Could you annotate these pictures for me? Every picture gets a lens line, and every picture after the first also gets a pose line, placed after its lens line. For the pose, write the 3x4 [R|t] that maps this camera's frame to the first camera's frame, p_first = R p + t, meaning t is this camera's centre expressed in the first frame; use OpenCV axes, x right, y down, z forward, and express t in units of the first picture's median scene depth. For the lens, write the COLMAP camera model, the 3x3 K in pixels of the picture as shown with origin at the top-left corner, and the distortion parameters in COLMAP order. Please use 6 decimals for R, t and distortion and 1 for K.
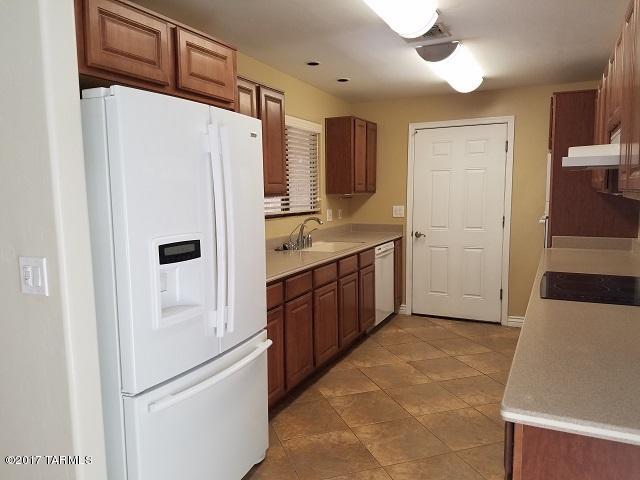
lens RADIAL K [[488.3, 0, 320.3], [0, 488.3, 249.7], [0, 0, 1]] dist [0.266946, -0.426038]
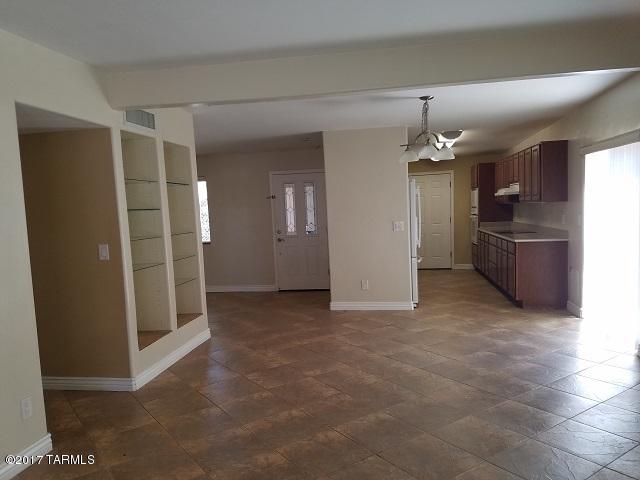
lens RADIAL K [[488.3, 0, 320.3], [0, 488.3, 249.7], [0, 0, 1]] dist [0.266946, -0.426038]
pose [[0.961845, -0.052329, 0.268544, -1.124291], [0.064879, 0.997167, -0.038069, 0.176514], [-0.265791, 0.054039, 0.962515, -1.315127]]
